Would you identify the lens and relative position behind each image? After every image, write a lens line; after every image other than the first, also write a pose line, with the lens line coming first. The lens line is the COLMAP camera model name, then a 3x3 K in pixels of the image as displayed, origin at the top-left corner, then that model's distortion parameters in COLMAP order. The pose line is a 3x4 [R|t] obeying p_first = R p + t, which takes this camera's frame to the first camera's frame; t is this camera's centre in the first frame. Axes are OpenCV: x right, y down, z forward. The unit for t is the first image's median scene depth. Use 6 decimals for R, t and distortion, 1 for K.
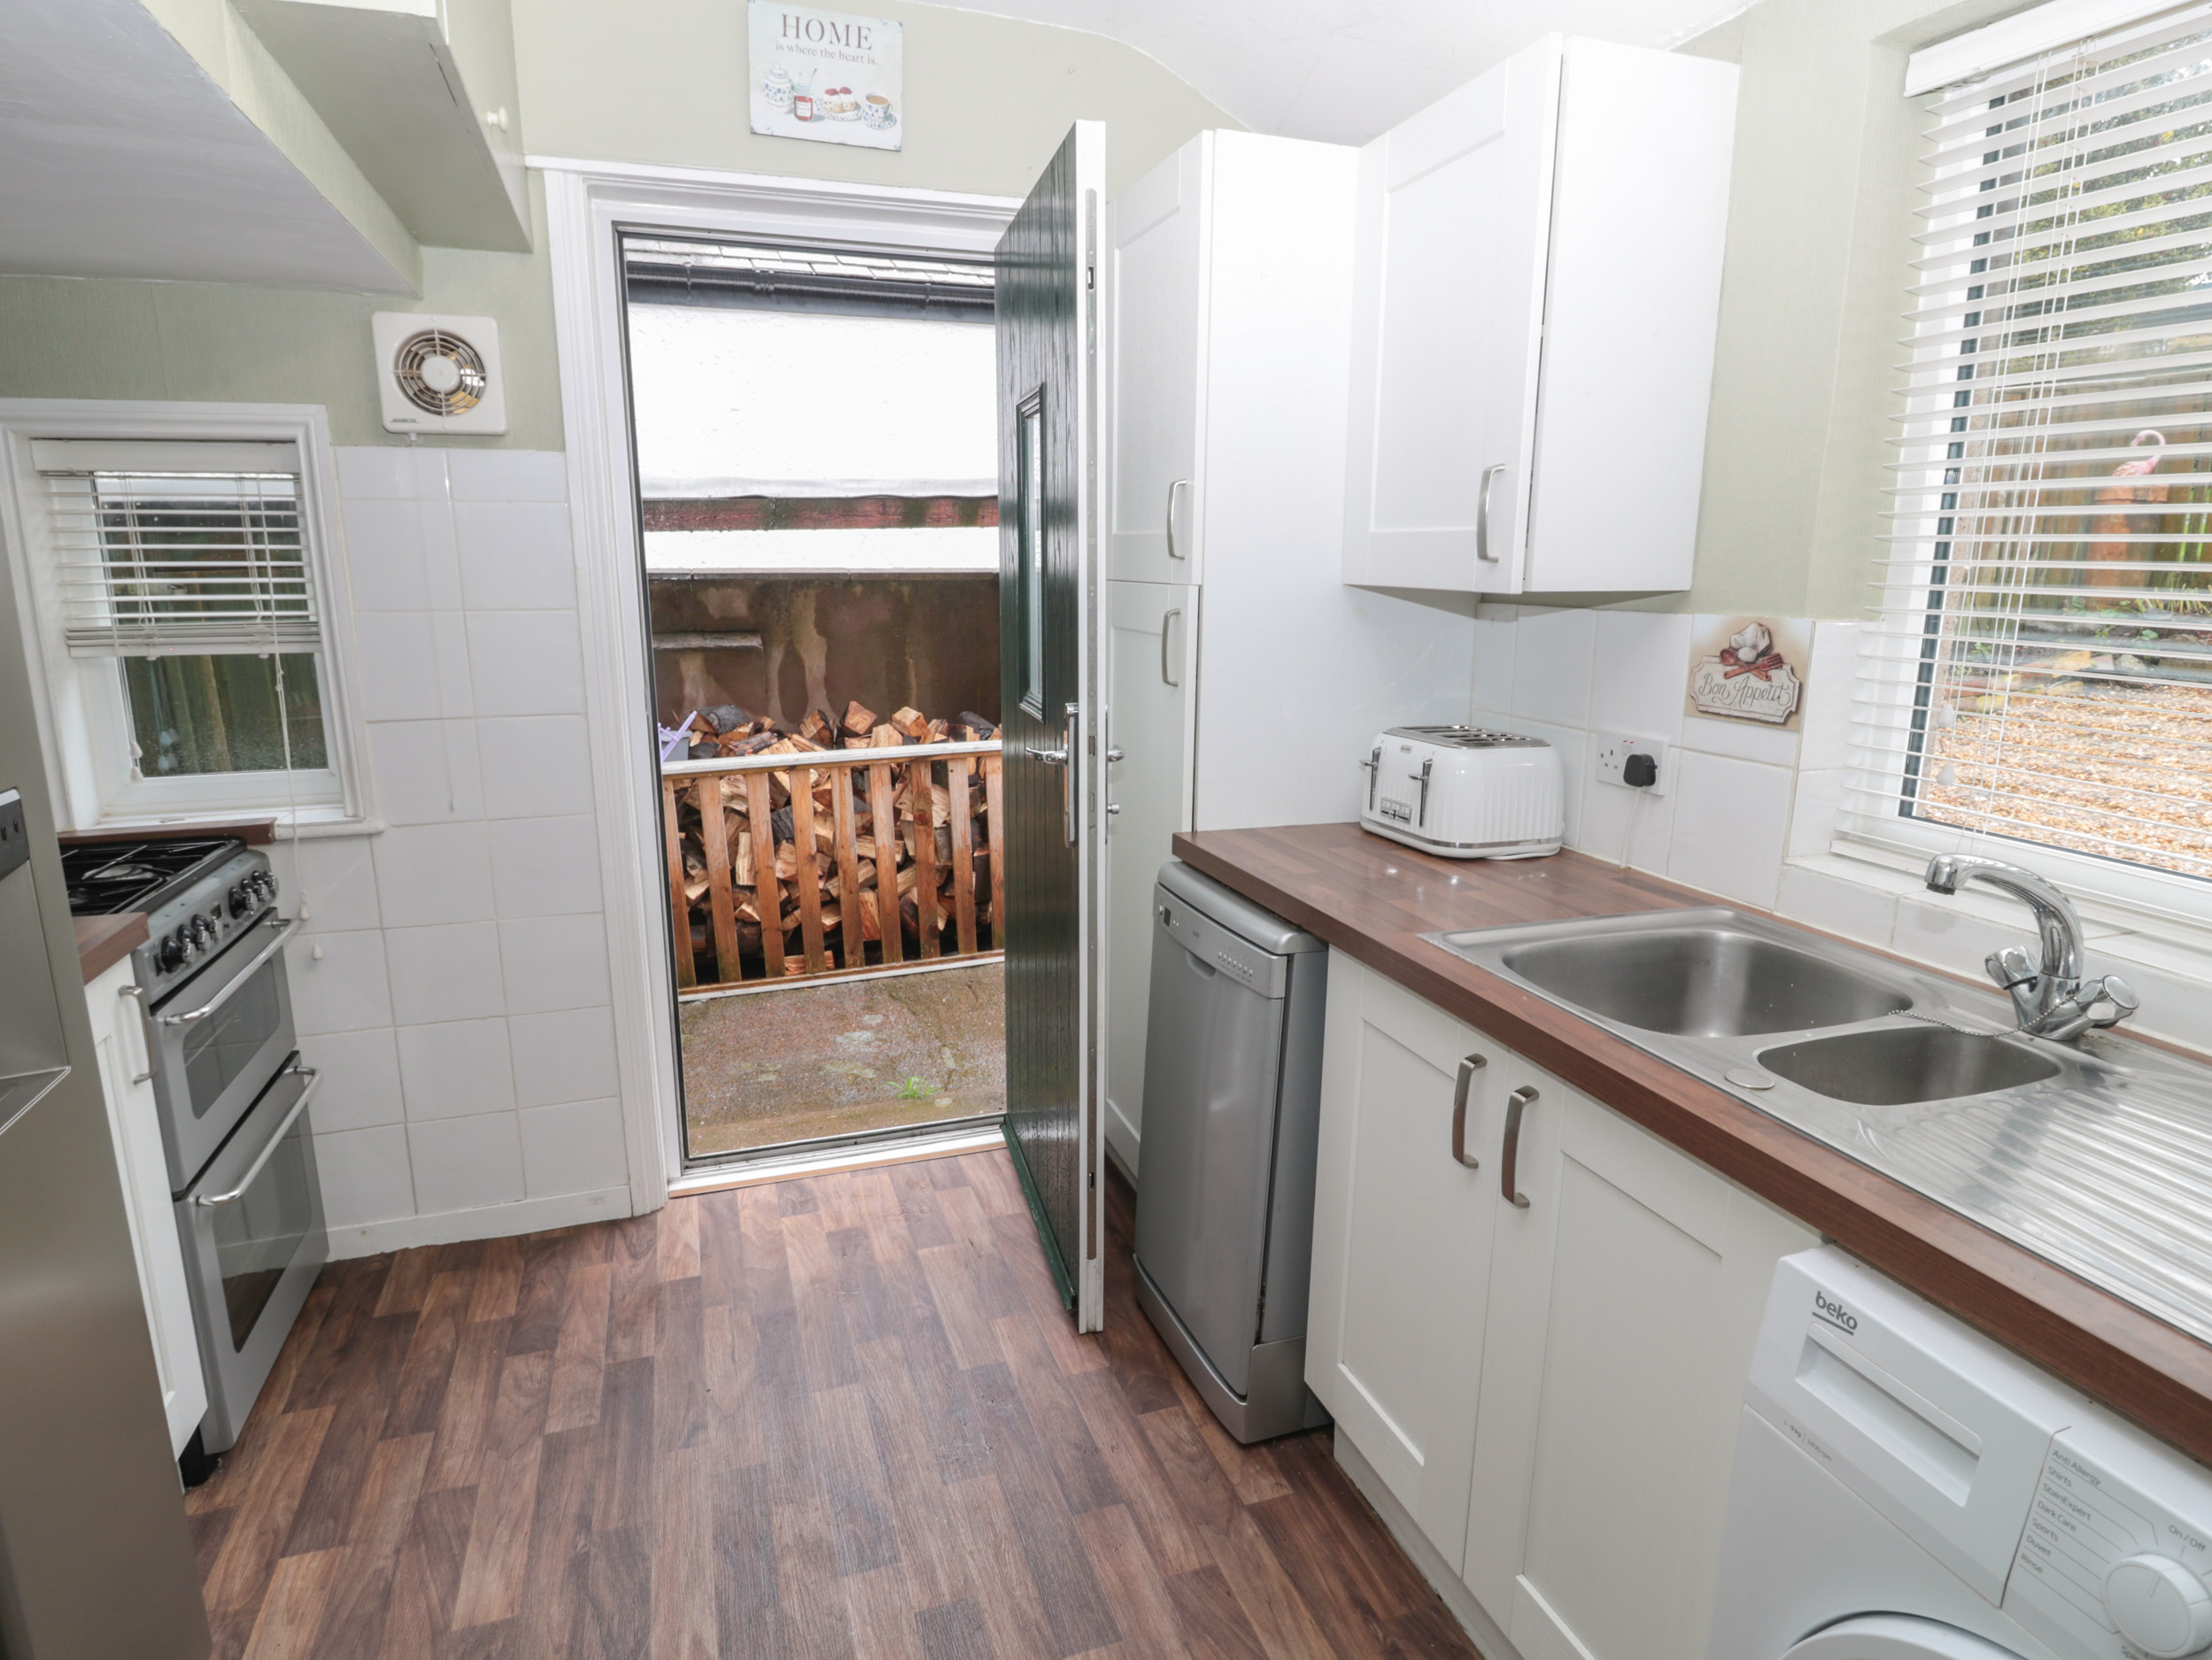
lens RADIAL K [[1248.9, 0, 1096.3], [0, 1248.9, 822.8], [0, 0, 1]] dist [0.000813, -0.015996]
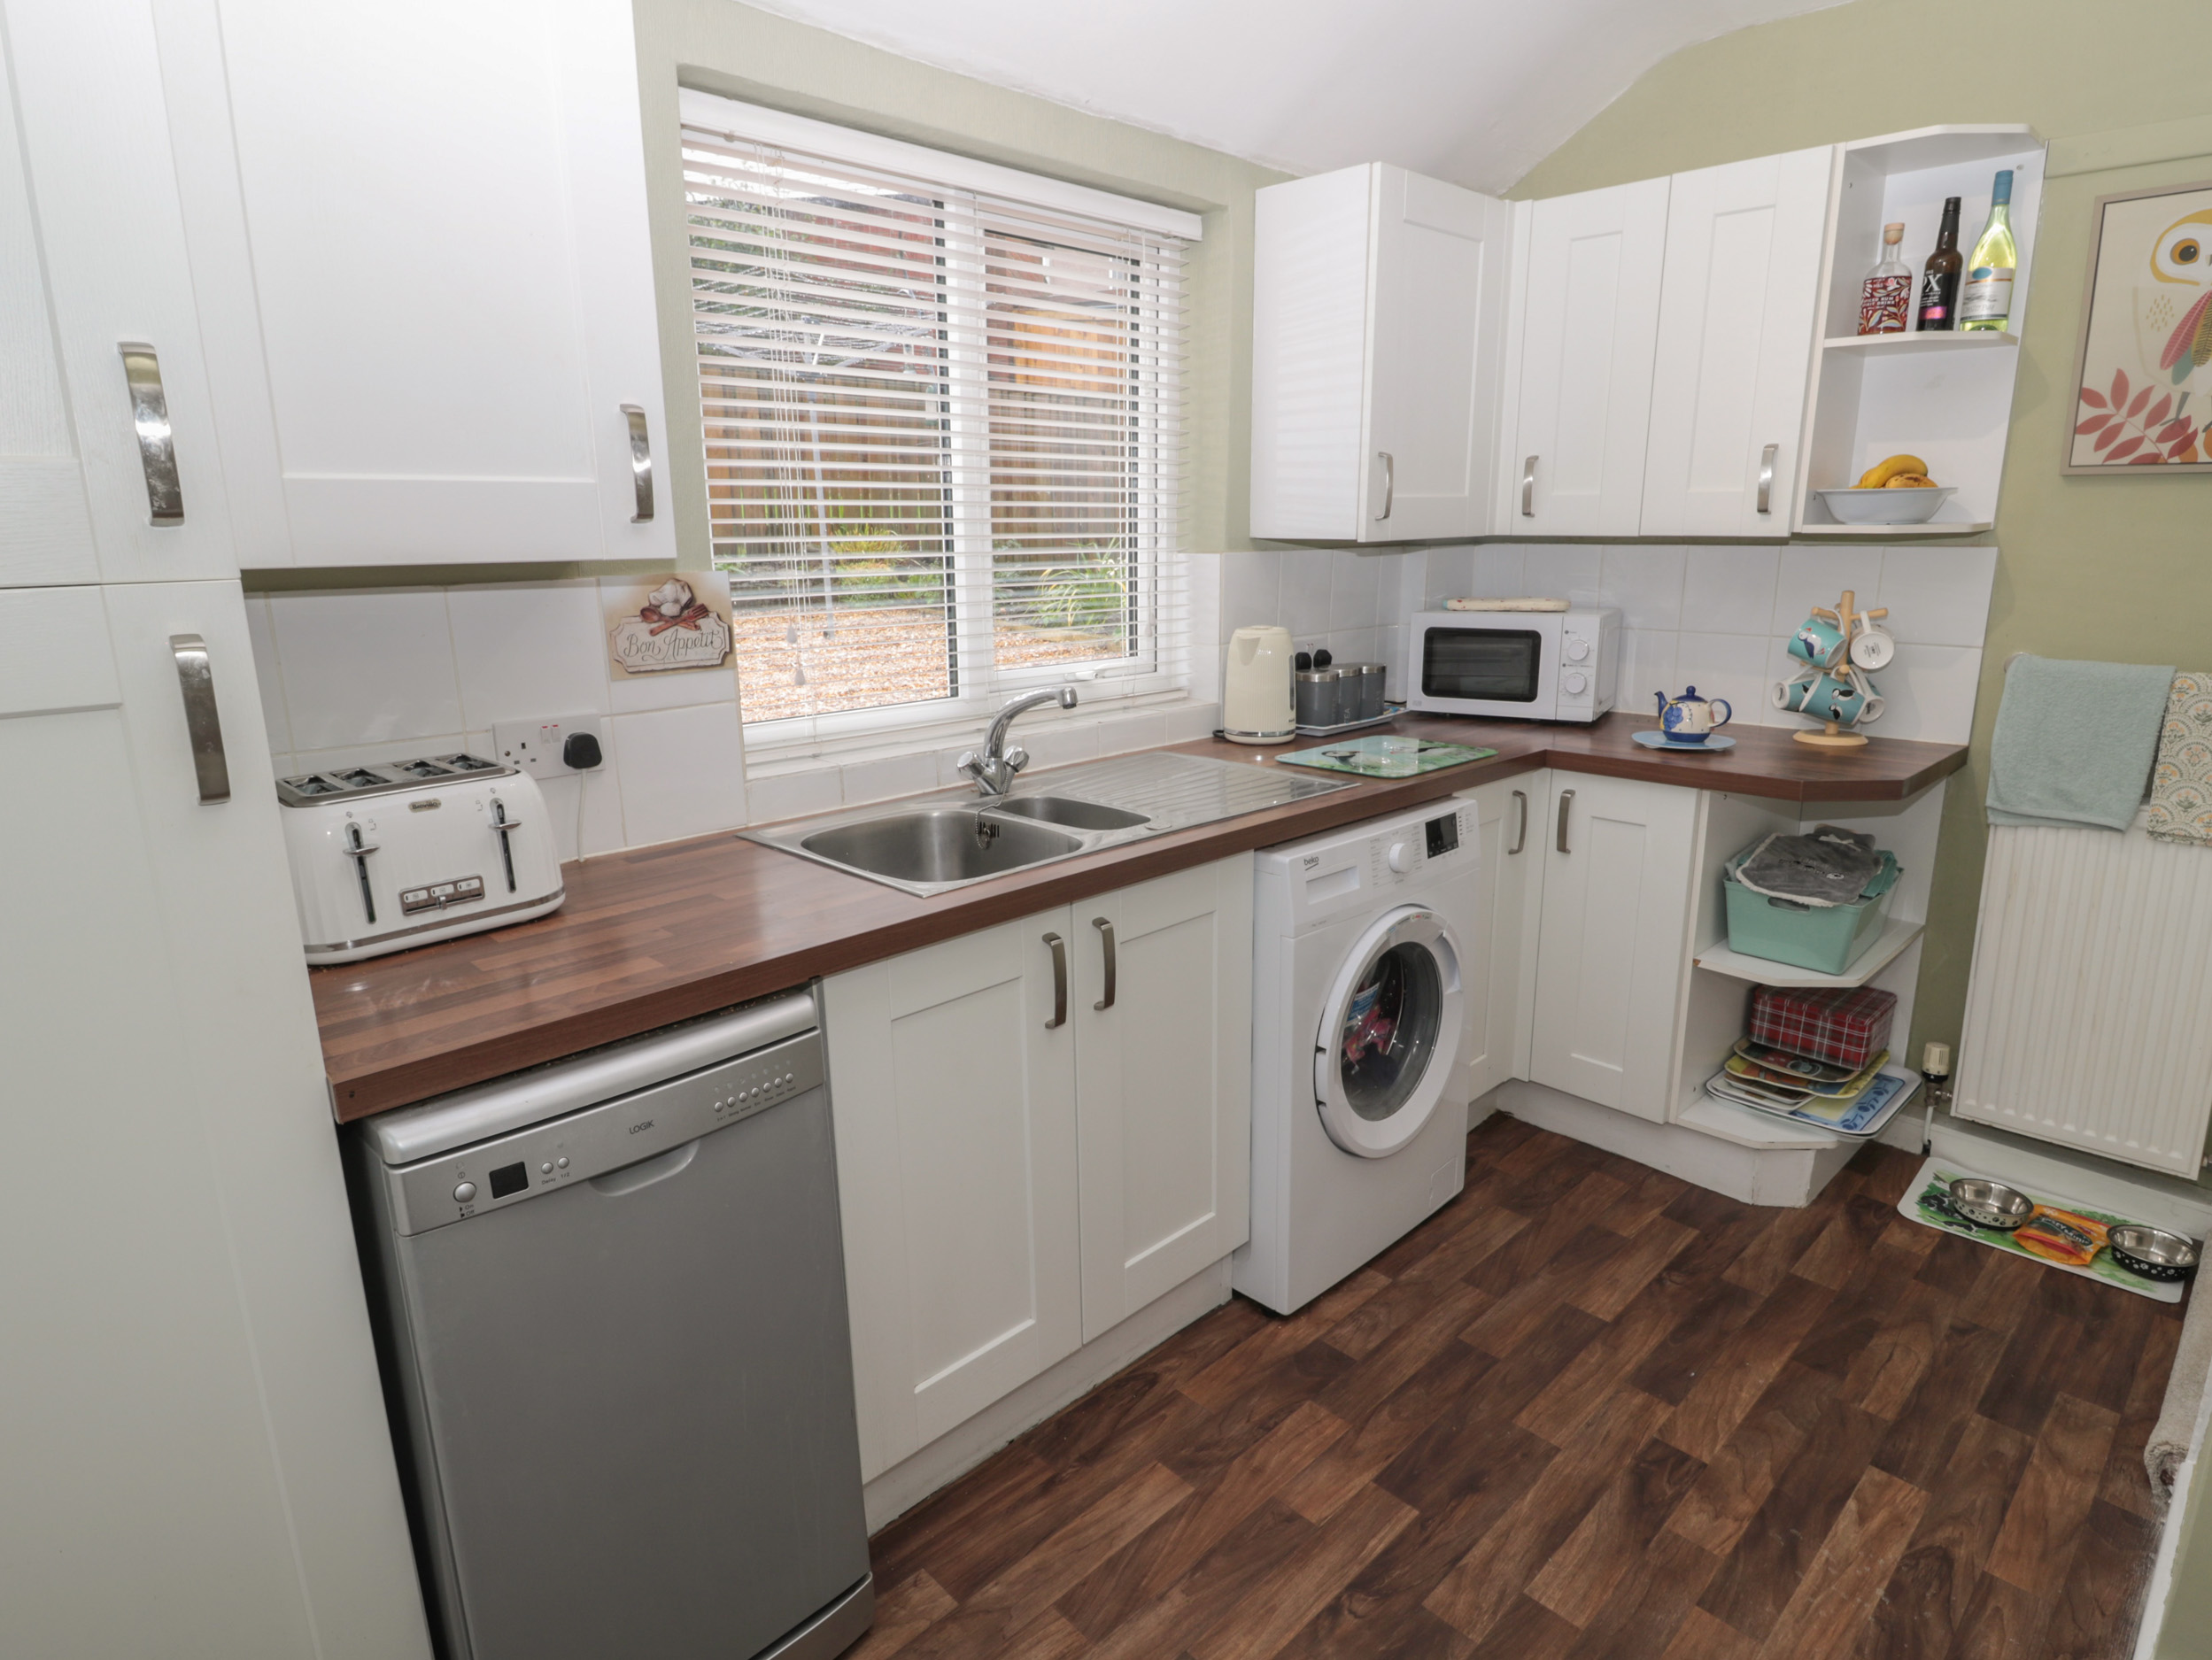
lens RADIAL K [[1235.1, 0, 1106.0], [0, 1235.1, 830.0], [0, 0, 1]] dist [0.001590, -0.015979]
pose [[-0.434180, -0.213336, 0.875200, -0.559462], [0.199399, 0.924693, 0.324320, -0.212206], [-0.878481, 0.315327, -0.358944, 1.032153]]
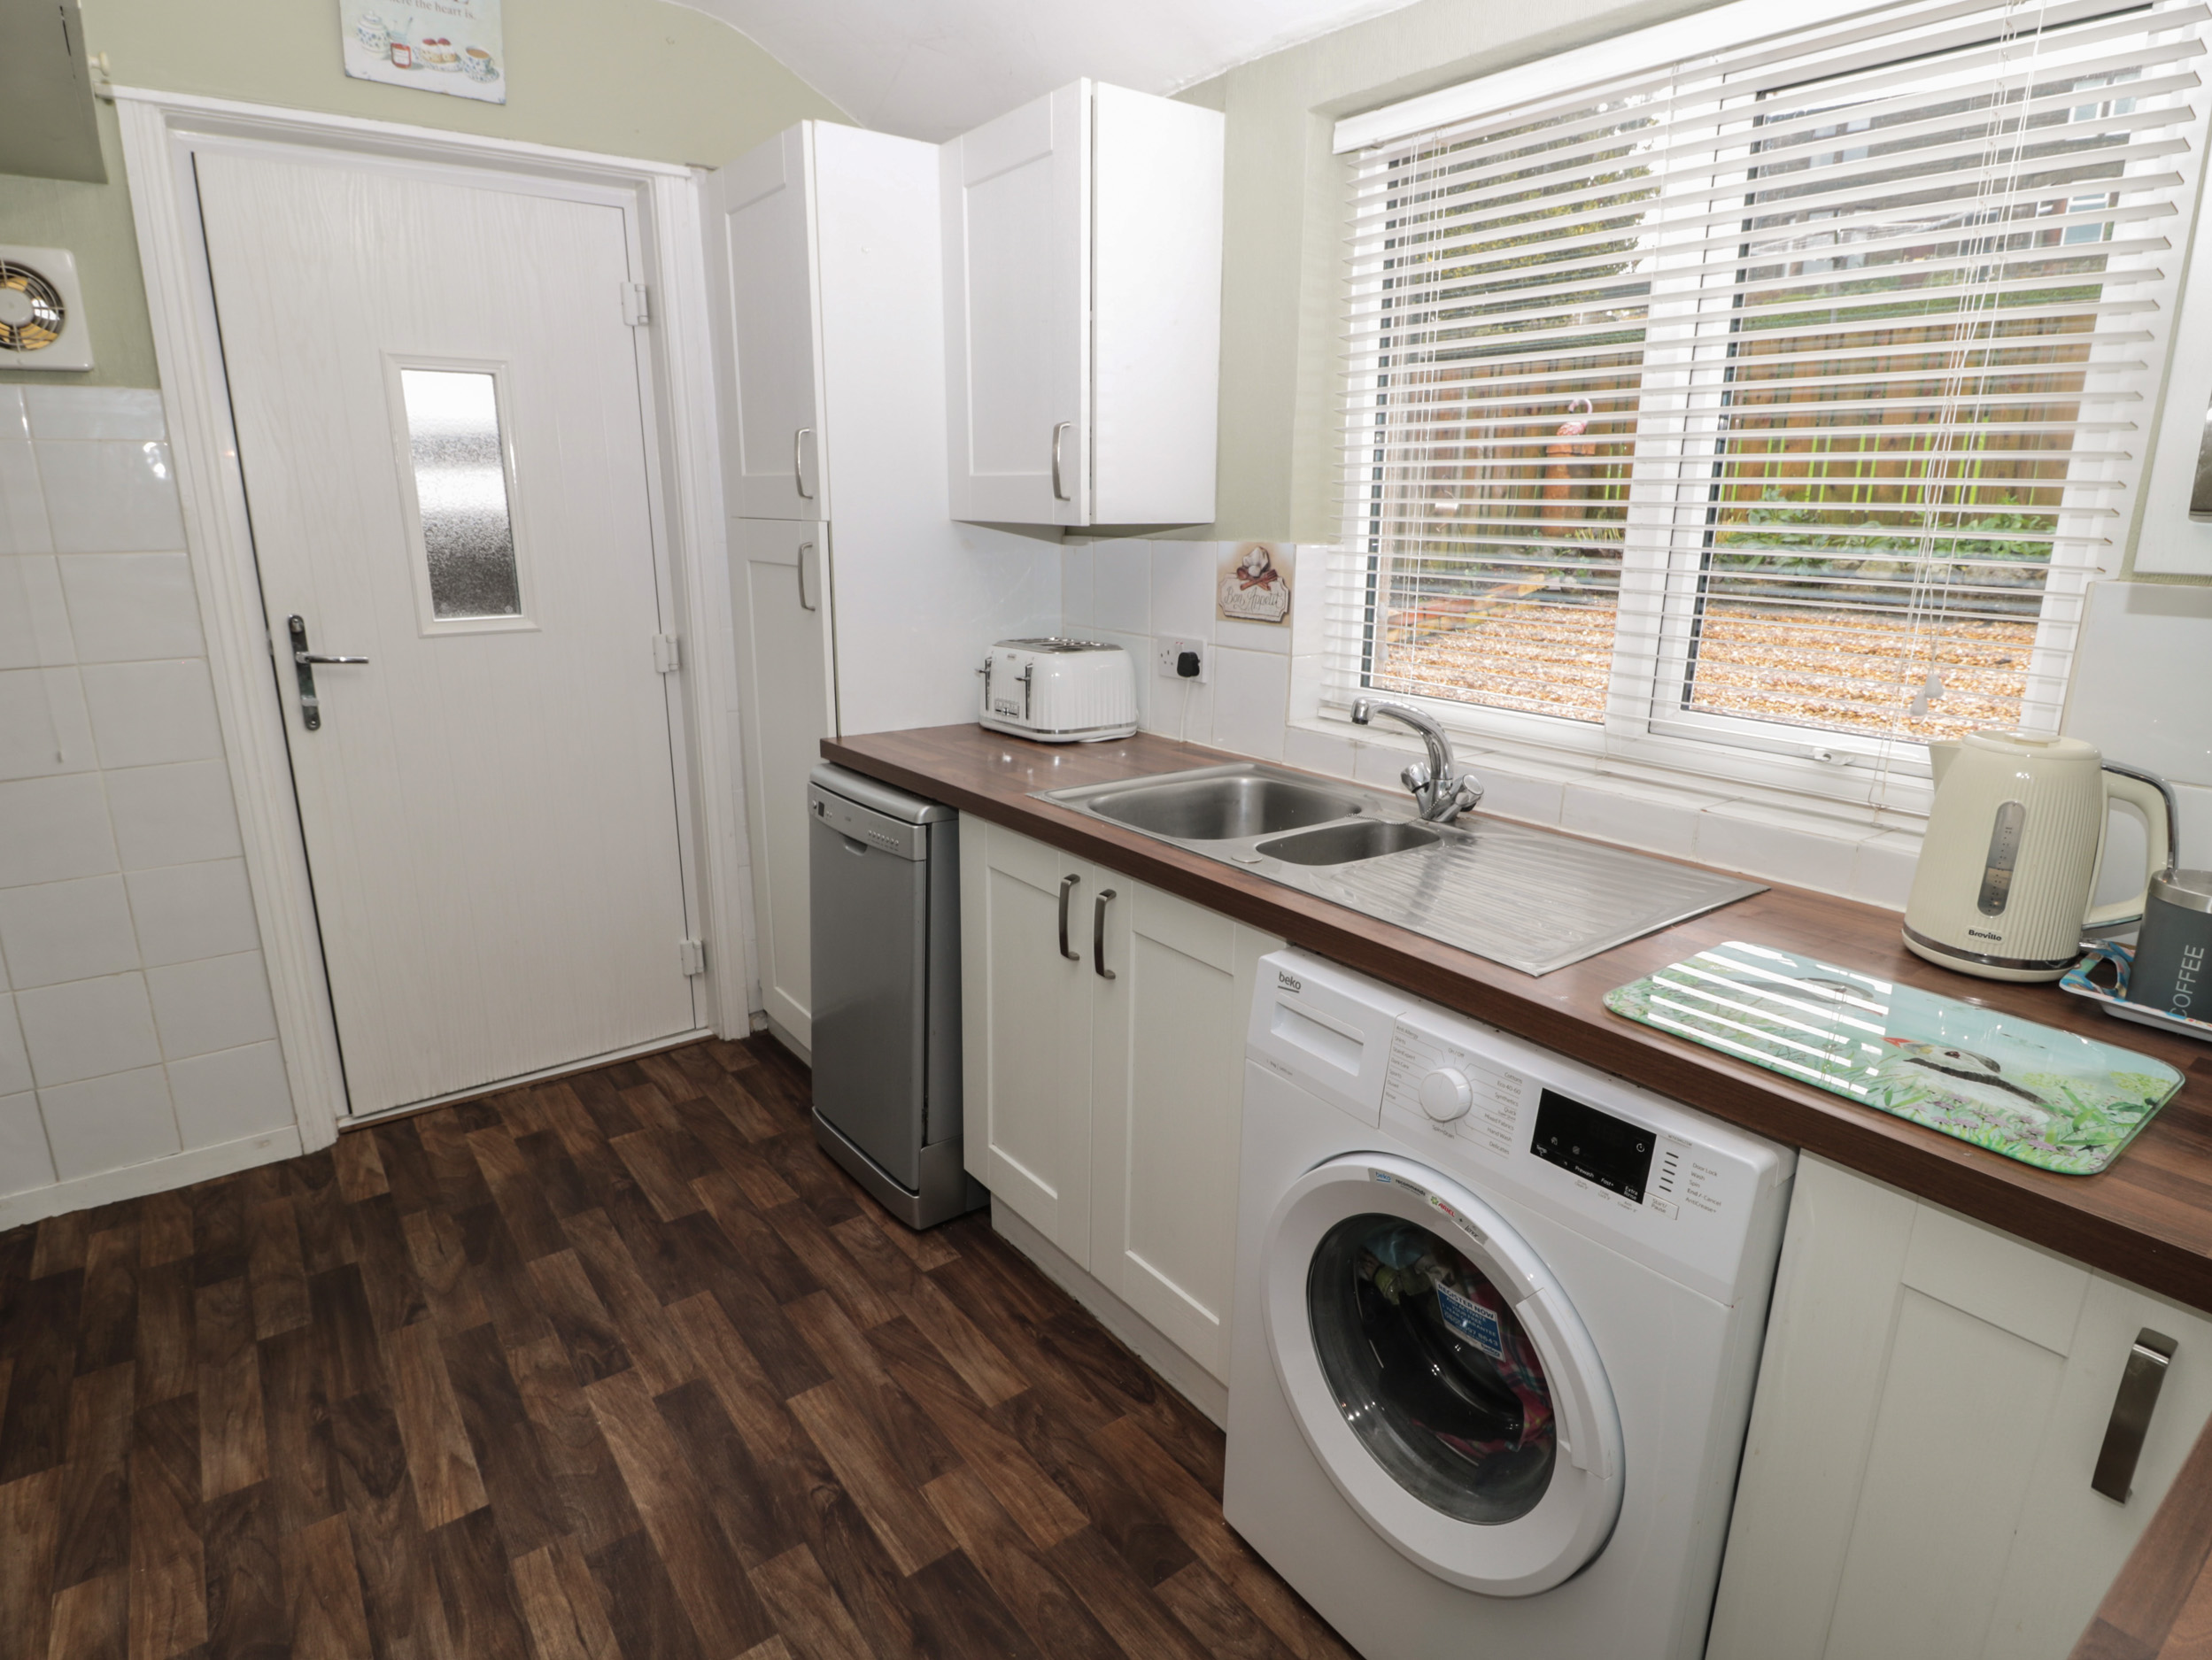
lens RADIAL K [[1235.1, 0, 1106.0], [0, 1235.1, 830.0], [0, 0, 1]] dist [0.001590, -0.015979]
pose [[0.952811, -0.077155, 0.293596, -0.034308], [0.061938, 0.996227, 0.060795, 0.046867], [-0.297179, -0.039741, 0.953994, -0.204585]]
